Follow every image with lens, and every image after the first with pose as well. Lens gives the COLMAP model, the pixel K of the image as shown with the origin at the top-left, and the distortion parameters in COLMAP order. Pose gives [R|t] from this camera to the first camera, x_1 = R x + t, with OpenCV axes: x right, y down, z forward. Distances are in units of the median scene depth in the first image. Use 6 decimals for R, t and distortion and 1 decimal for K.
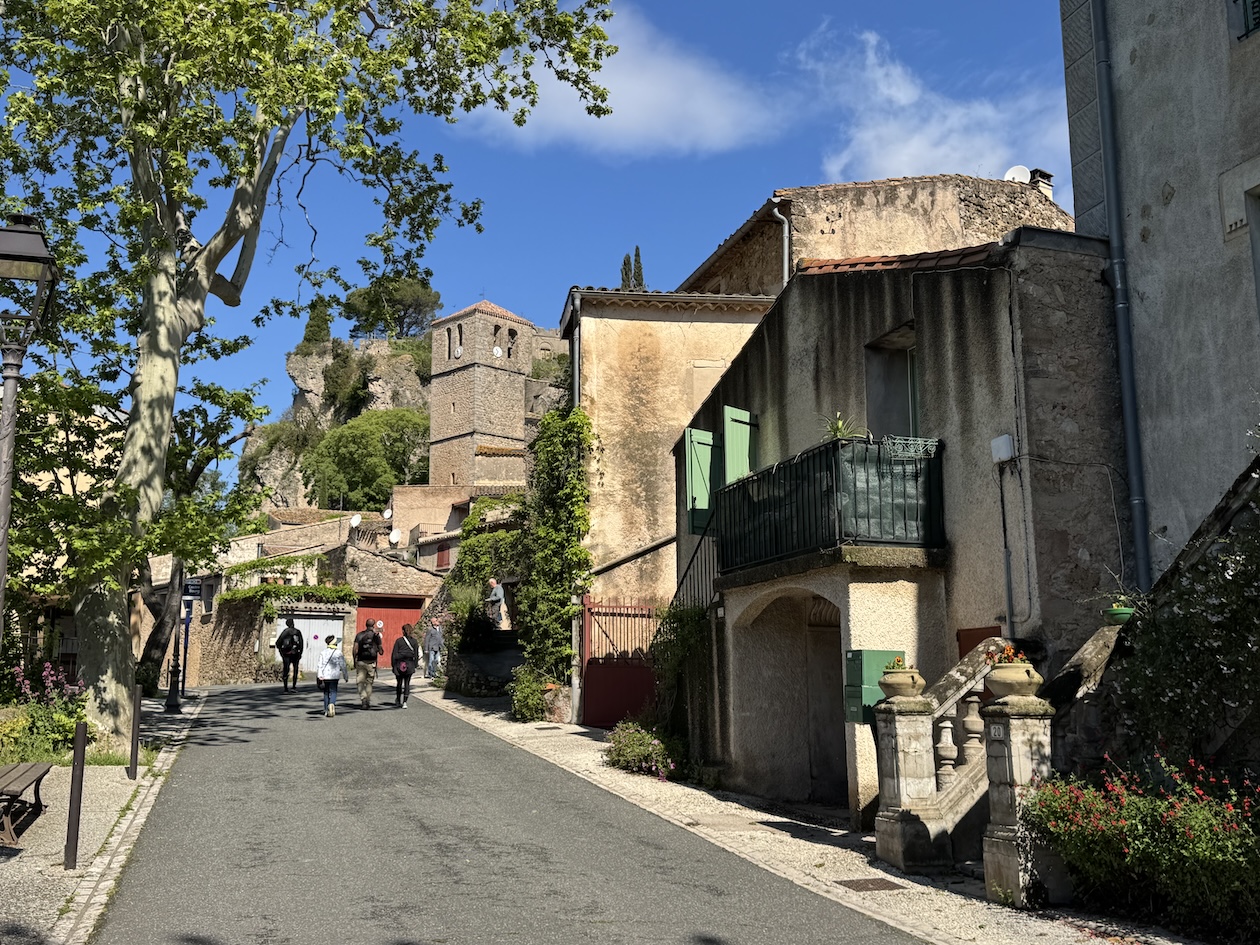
lens RADIAL K [[1274.5, 0, 632.6], [0, 1274.5, 473.3], [0, 0, 1]] dist [0.087399, 0.000000]
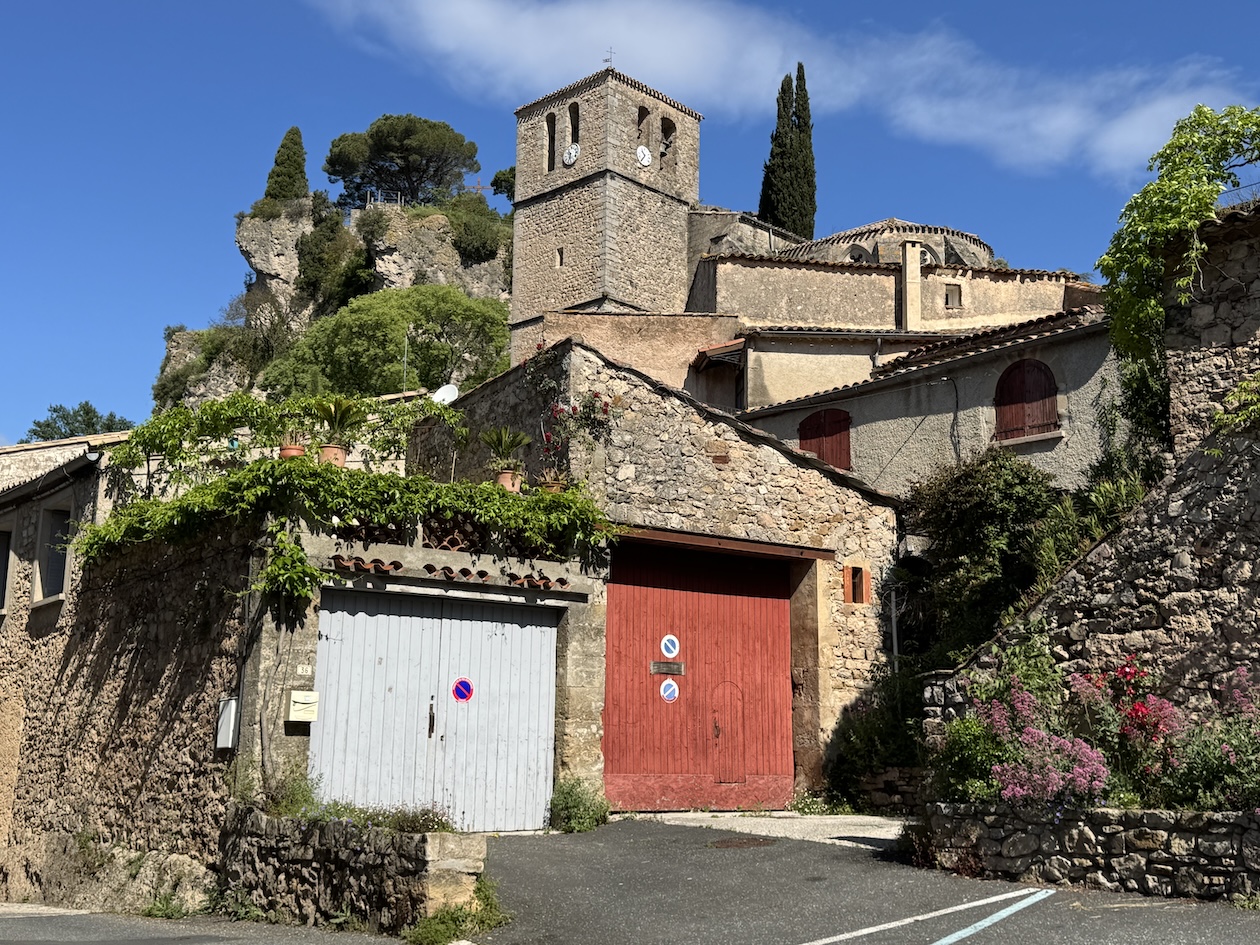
lens RADIAL K [[1478.1, 0, 627.8], [0, 1478.1, 469.3], [0, 0, 1]] dist [0.082376, 0.000000]
pose [[0.999704, 0.021297, 0.011791, -0.115750], [-0.021078, 0.999608, -0.018402, 0.047340], [-0.012179, 0.018148, 0.999761, 0.375907]]
